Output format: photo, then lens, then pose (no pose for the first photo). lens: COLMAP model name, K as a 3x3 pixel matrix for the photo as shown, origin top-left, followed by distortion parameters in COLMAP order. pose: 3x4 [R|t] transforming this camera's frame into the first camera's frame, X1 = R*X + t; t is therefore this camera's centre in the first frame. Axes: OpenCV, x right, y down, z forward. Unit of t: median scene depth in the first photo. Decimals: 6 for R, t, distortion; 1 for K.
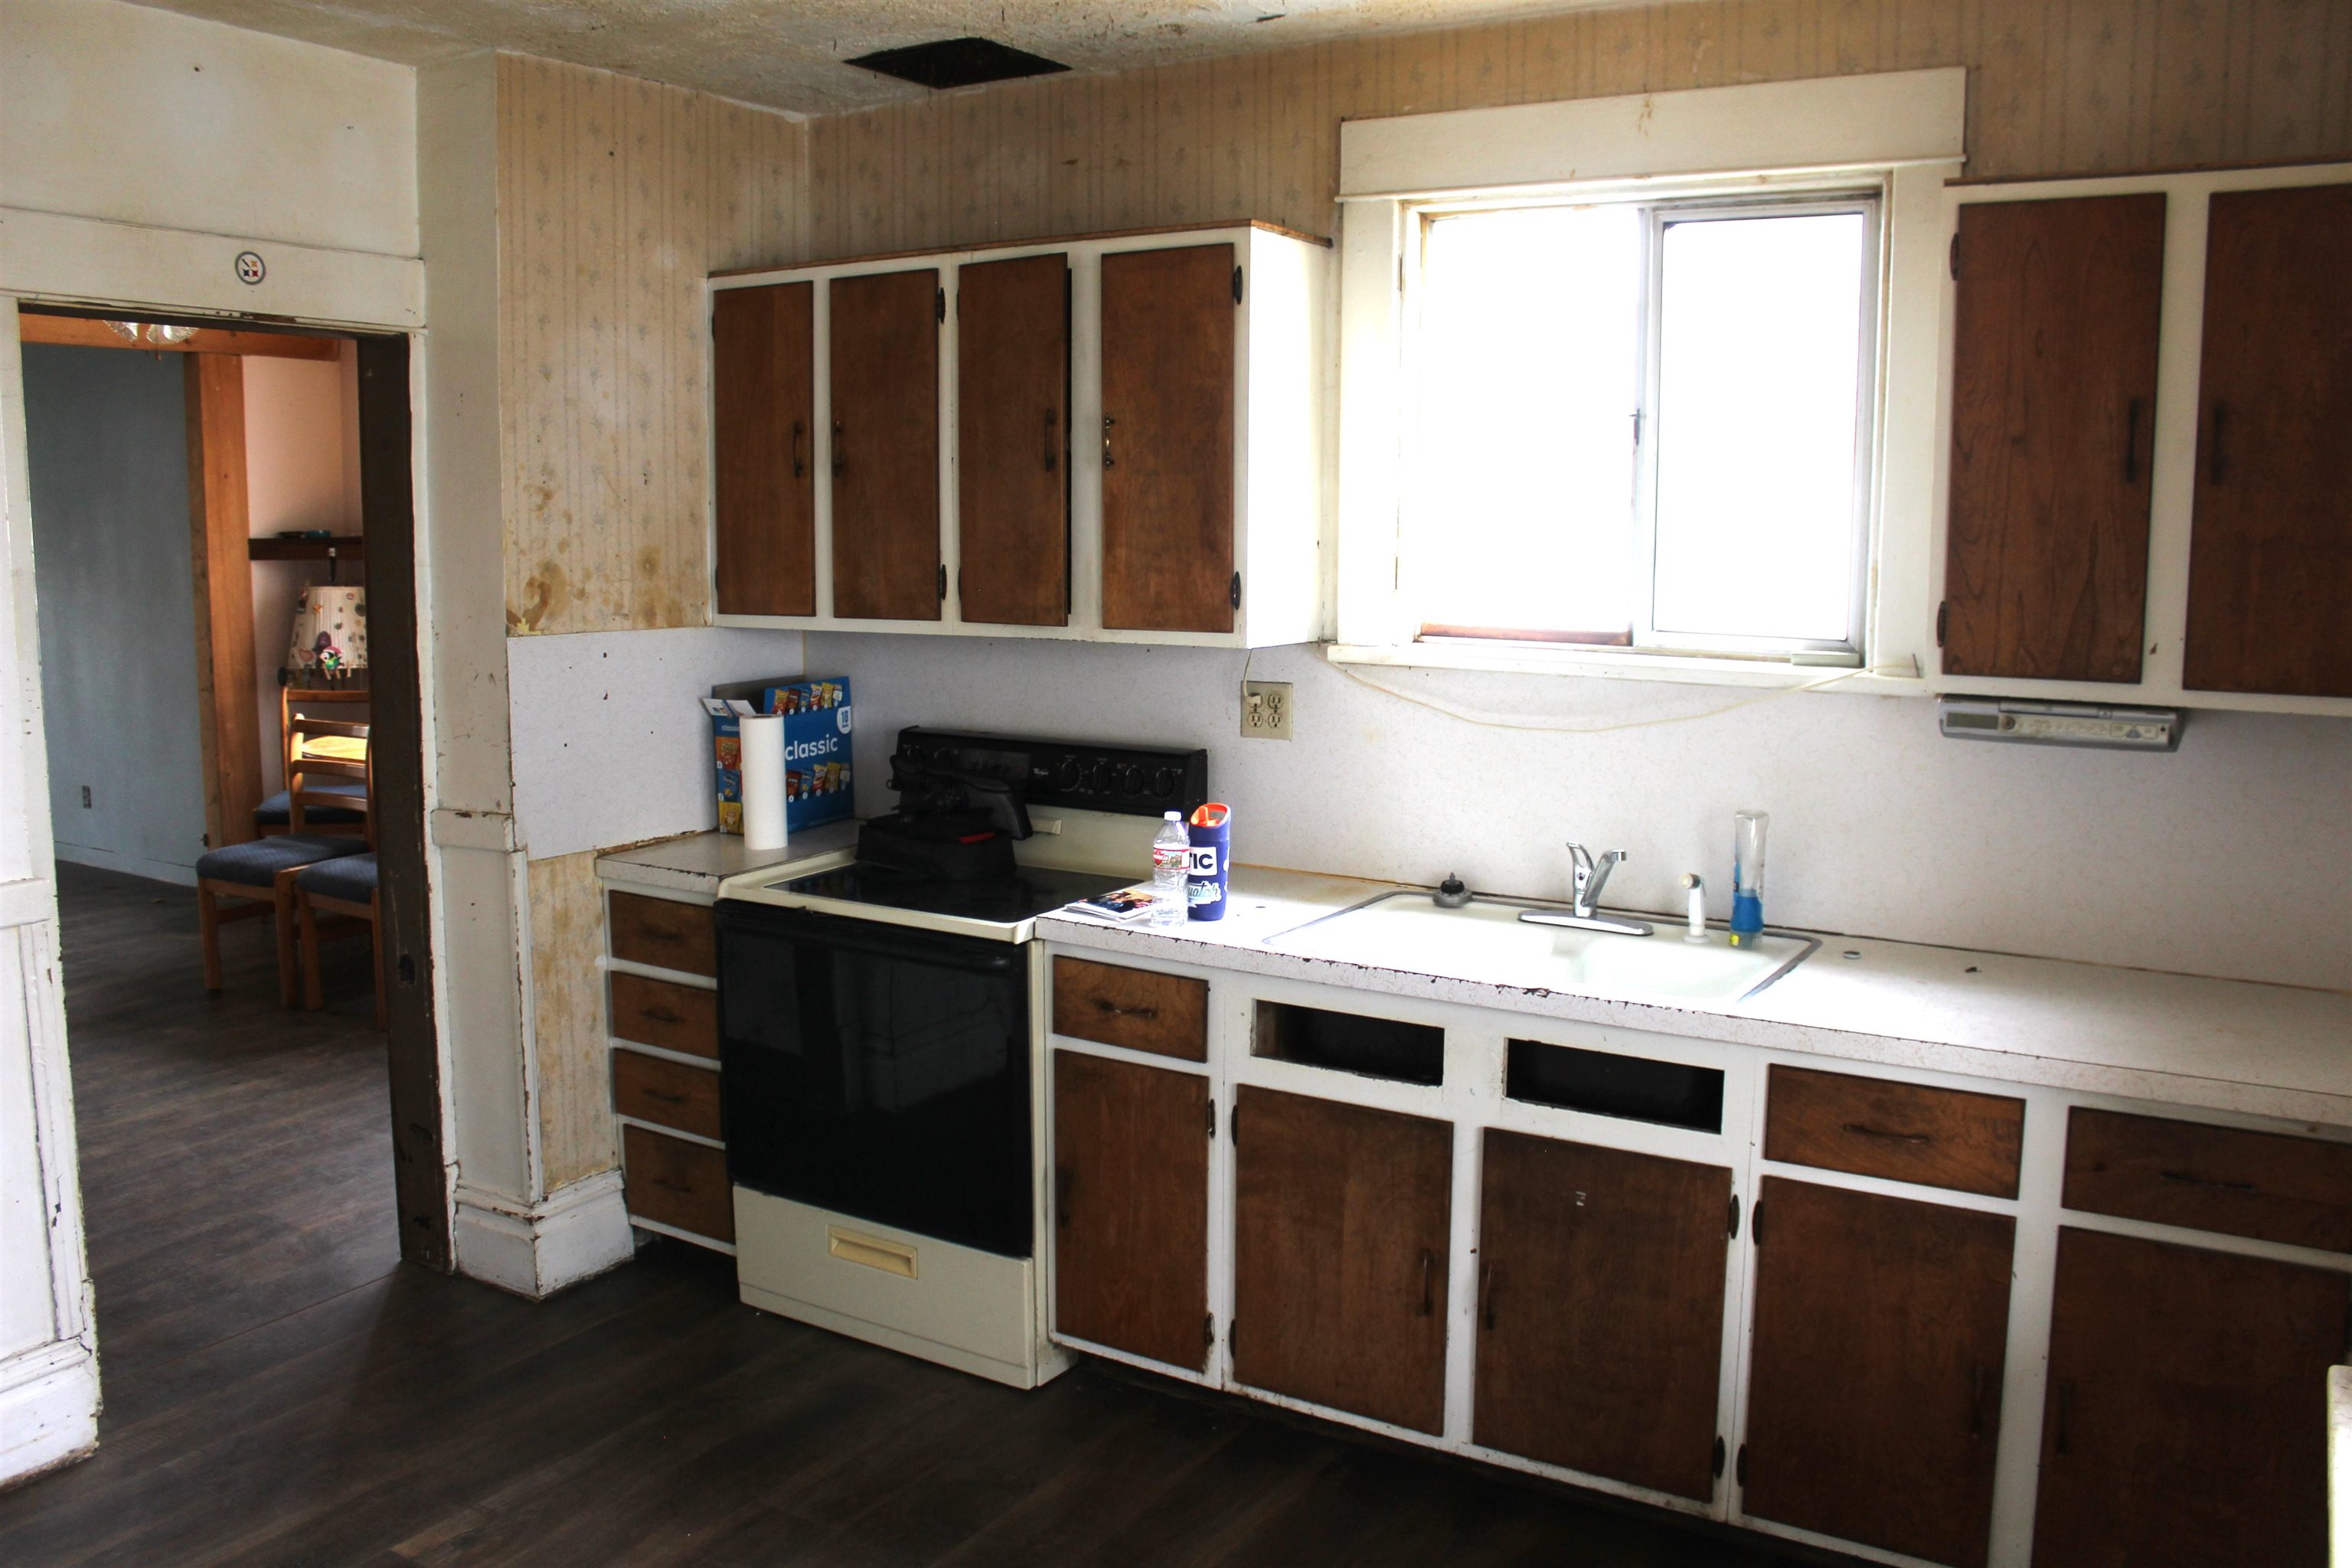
lens RADIAL K [[1962.3, 0, 1187.3], [0, 1962.3, 784.9], [0, 0, 1]] dist [-0.177639, 0.175393]
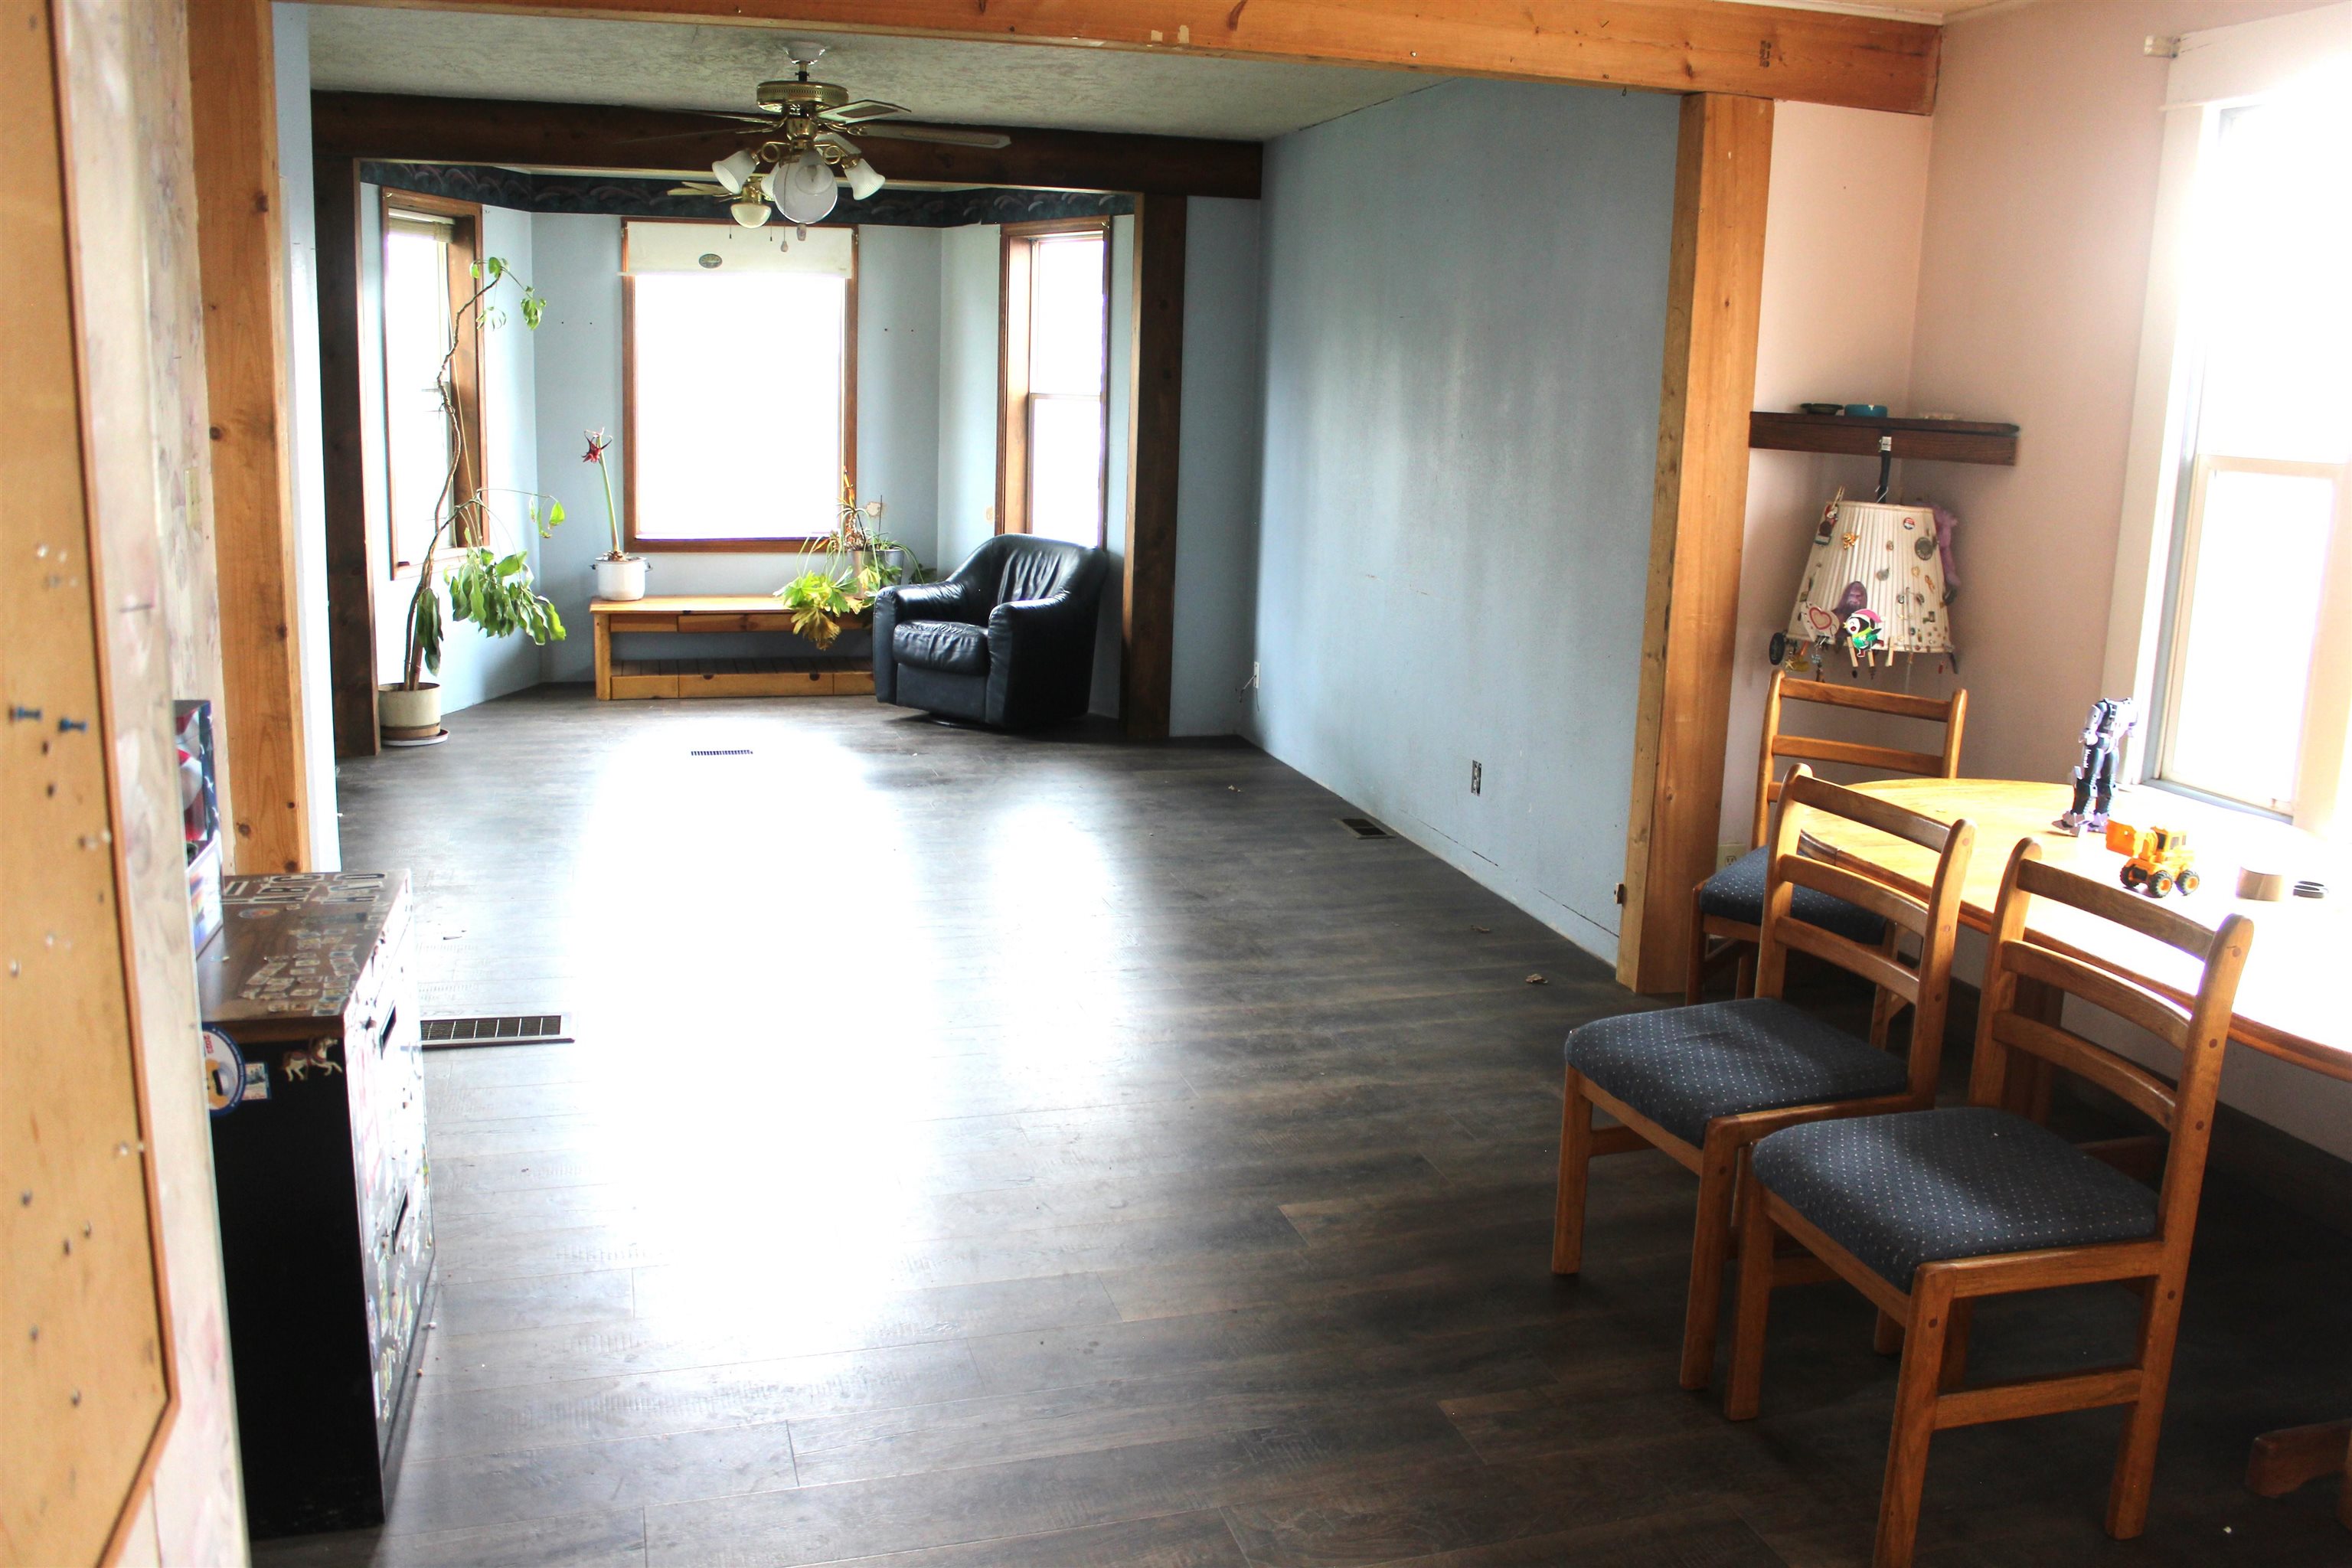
lens RADIAL K [[1962.3, 0, 1187.3], [0, 1962.3, 784.9], [0, 0, 1]] dist [-0.177639, 0.175393]
pose [[0.741413, 0.154438, -0.653035, -0.215166], [-0.118271, 0.987996, 0.099377, -0.053663], [0.660544, 0.003556, 0.750779, 0.431845]]
